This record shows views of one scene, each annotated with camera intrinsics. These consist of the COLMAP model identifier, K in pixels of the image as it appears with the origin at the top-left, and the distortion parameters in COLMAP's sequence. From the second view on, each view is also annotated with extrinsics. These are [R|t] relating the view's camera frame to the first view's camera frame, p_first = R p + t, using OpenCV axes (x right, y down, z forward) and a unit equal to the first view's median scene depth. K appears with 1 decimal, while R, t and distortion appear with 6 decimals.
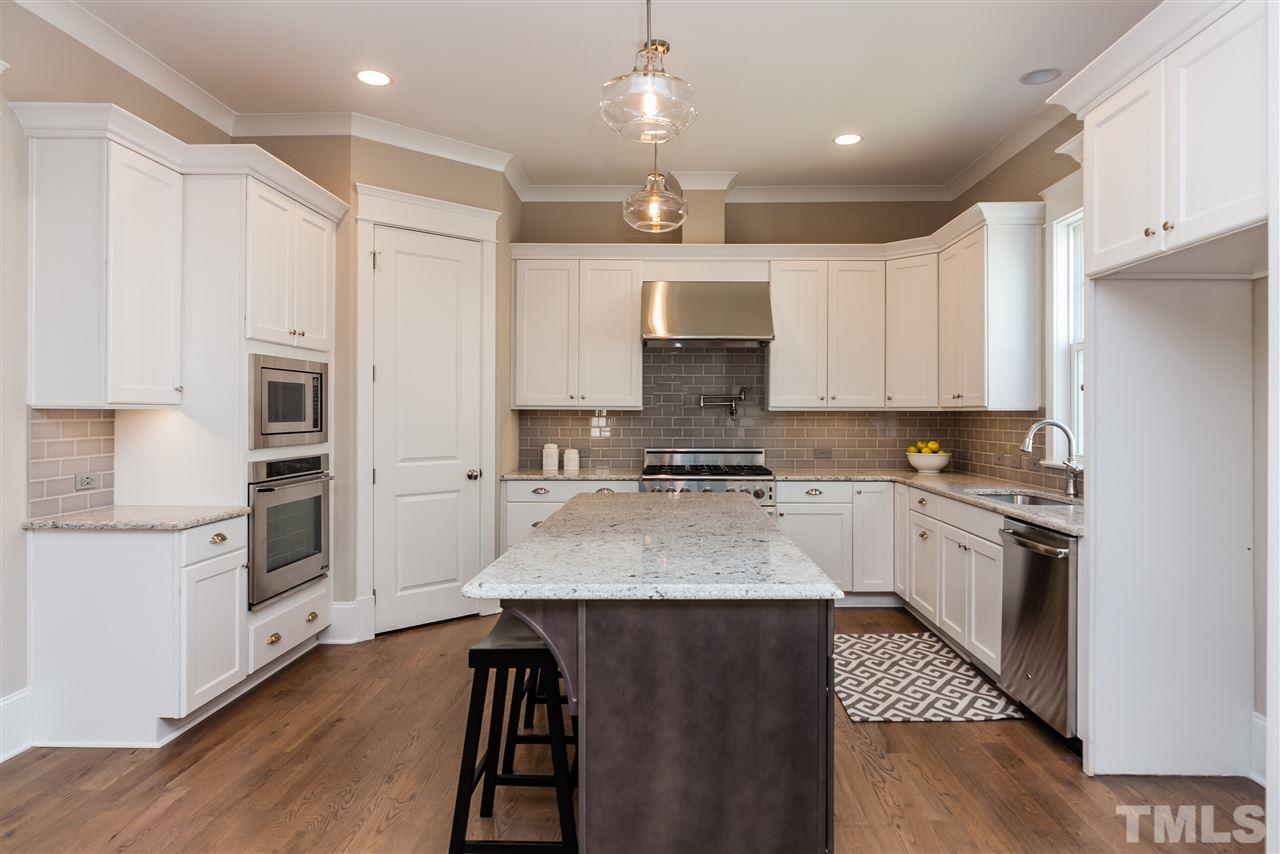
lens RADIAL K [[733.5, 0, 656.3], [0, 733.5, 411.3], [0, 0, 1]] dist [0.000809, -0.000128]
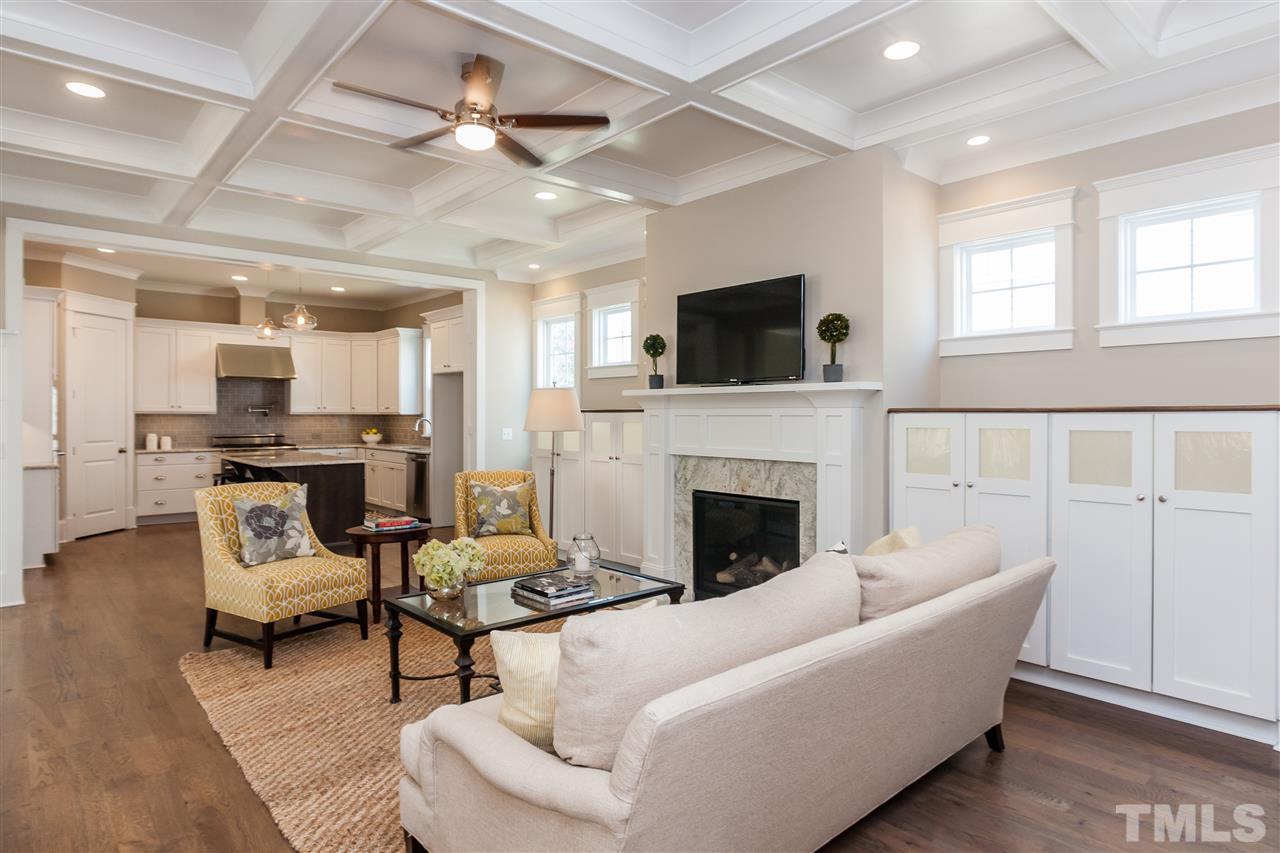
lens RADIAL K [[733.5, 0, 656.3], [0, 733.5, 410.8], [0, 0, 1]] dist [0.000809, -0.000128]
pose [[0.717205, 0.003045, 0.696856, -0.579998], [-0.002625, 0.999995, -0.001668, -0.010778], [-0.696858, -0.000633, 0.717209, -1.223010]]
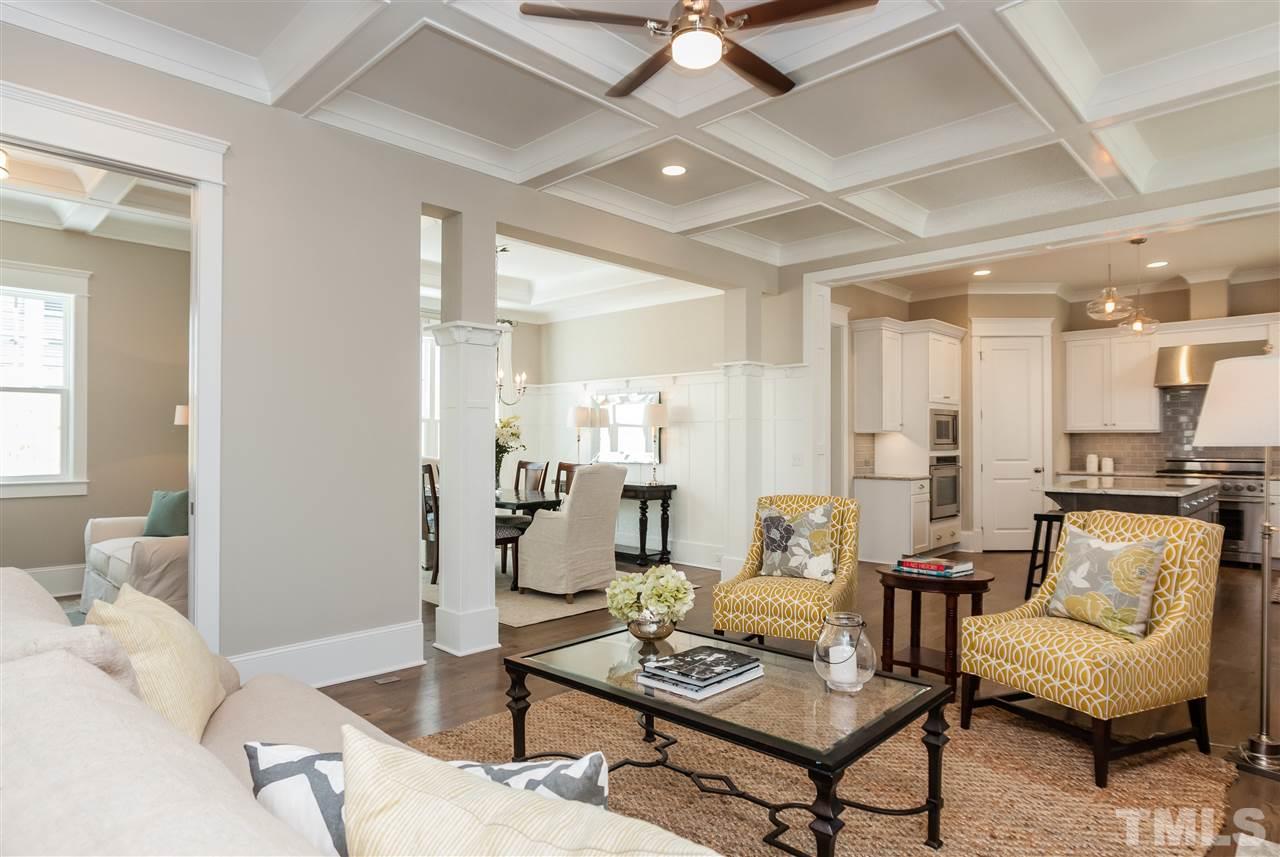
lens RADIAL K [[748.3, 0, 644.0], [0, 748.3, 436.4], [0, 0, 1]] dist [-0.004893, -0.000447]
pose [[0.740509, -0.009495, -0.671980, 0.261126], [0.003666, 0.999942, -0.010090, 0.021063], [0.672037, 0.005008, 0.740501, -0.983854]]
